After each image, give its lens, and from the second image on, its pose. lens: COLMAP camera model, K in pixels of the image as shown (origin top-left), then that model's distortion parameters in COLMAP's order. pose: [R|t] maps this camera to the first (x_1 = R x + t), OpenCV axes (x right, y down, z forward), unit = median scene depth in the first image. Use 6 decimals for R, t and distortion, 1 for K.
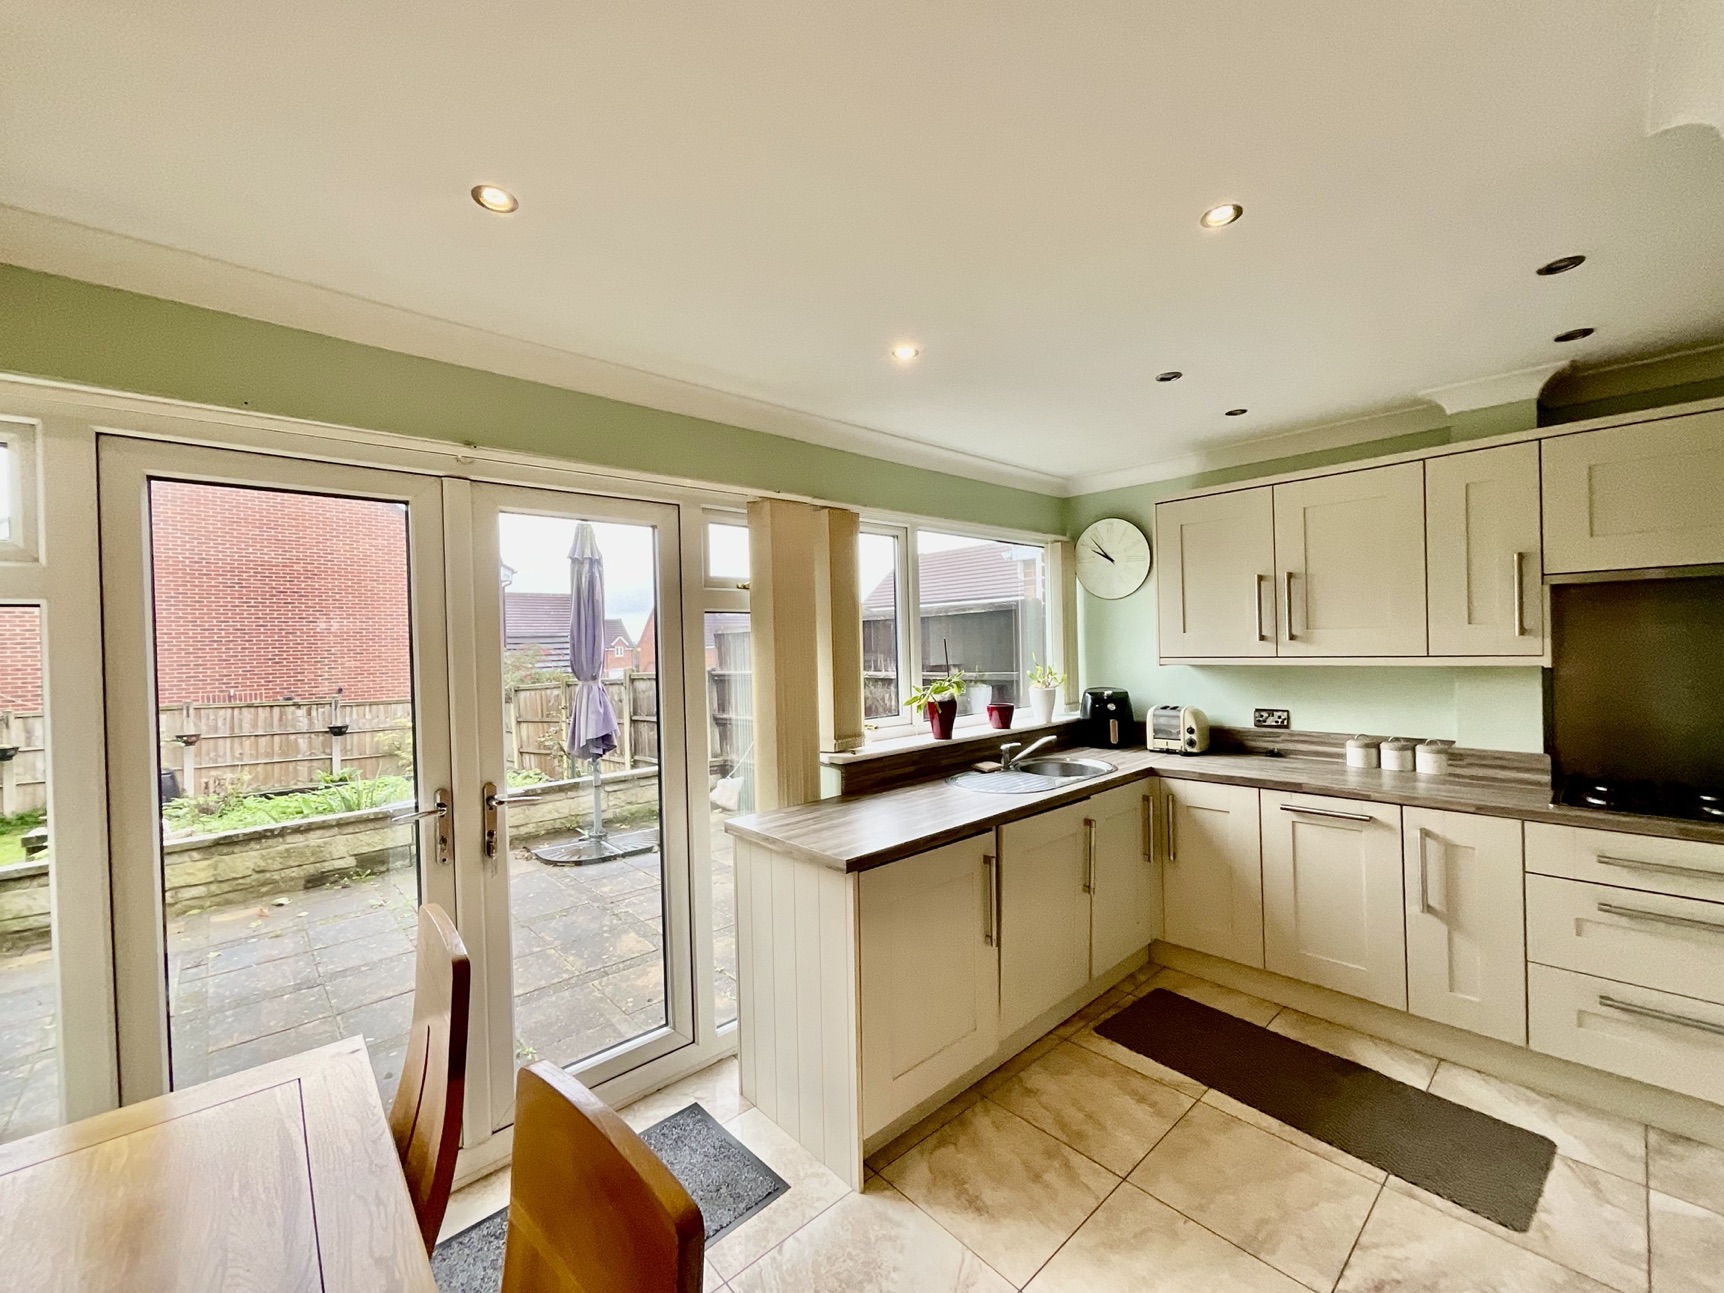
lens RADIAL K [[698.6, 0, 858.8], [0, 698.6, 649.0], [0, 0, 1]] dist [-0.000253, 0.000048]
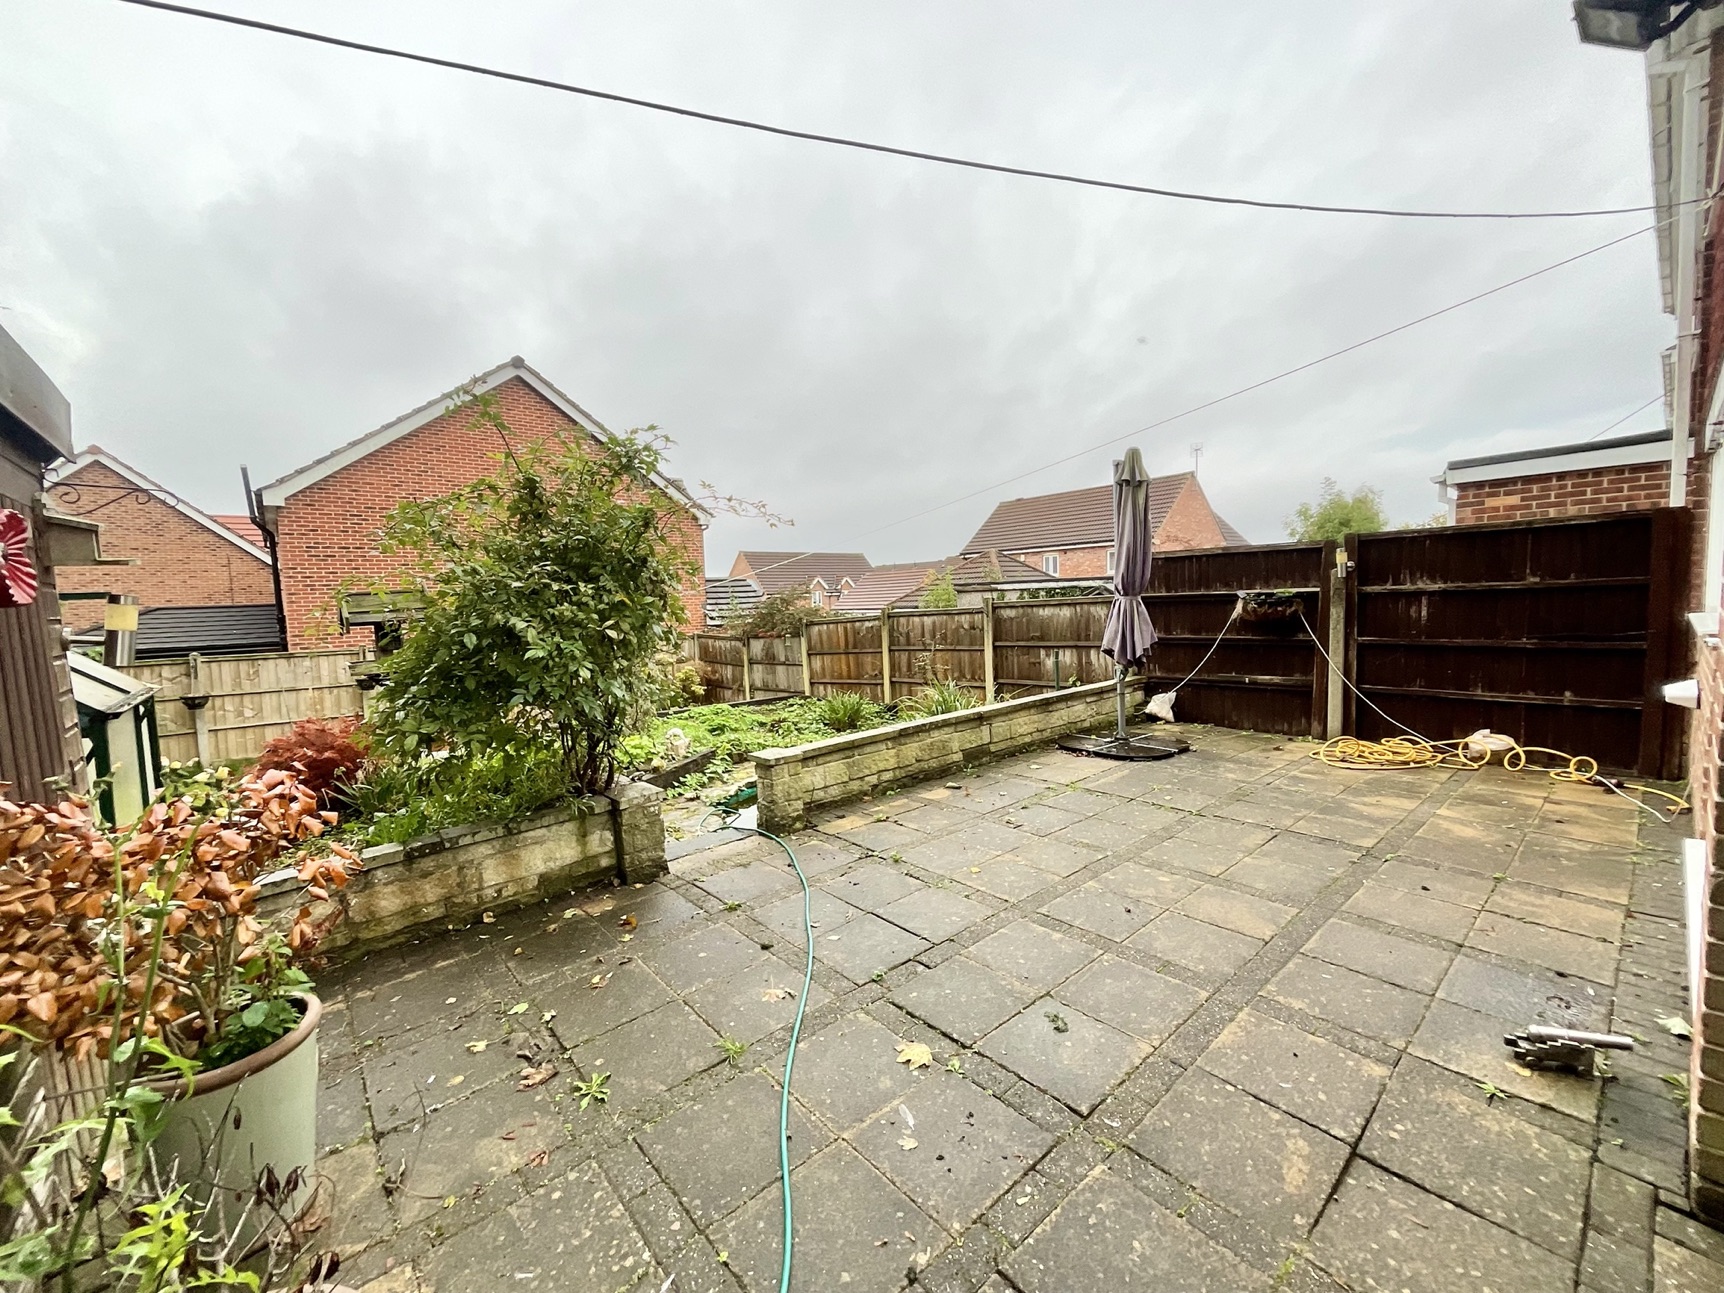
lens RADIAL K [[698.6, 0, 858.8], [0, 698.6, 649.0], [0, 0, 1]] dist [-0.000253, 0.000048]
pose [[0.999510, -0.006116, -0.030692, -1.439605], [0.008240, 0.997544, 0.069561, 0.089984], [0.030192, -0.069780, 0.997105, -0.191487]]
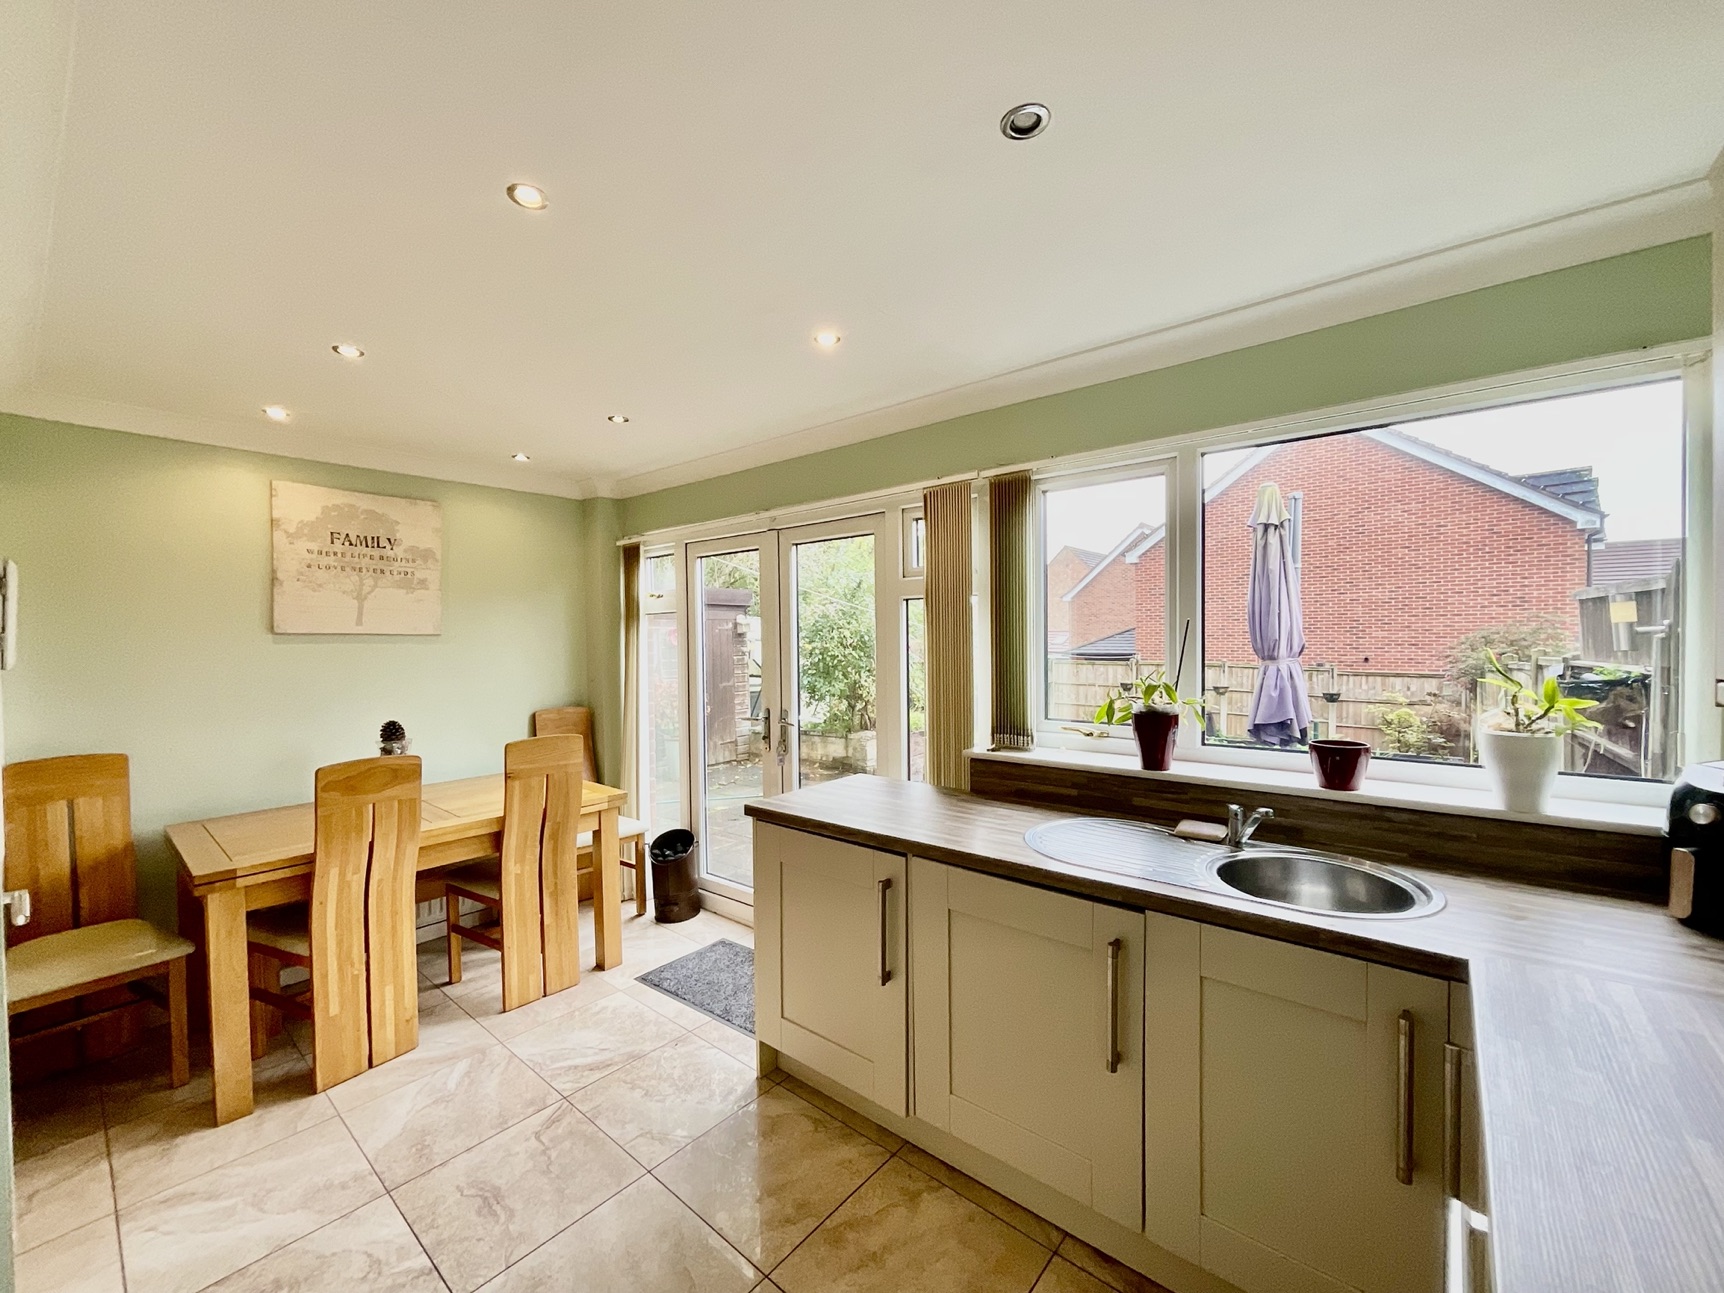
lens RADIAL K [[687.5, 0, 863.8], [0, 687.5, 649.1], [0, 0, 1]] dist [-0.001599, 0.006692]
pose [[0.145307, 0.043582, -0.988426, 0.764989], [0.002806, 0.999007, 0.044461, -0.017910], [0.989383, -0.009234, 0.145041, 0.652469]]
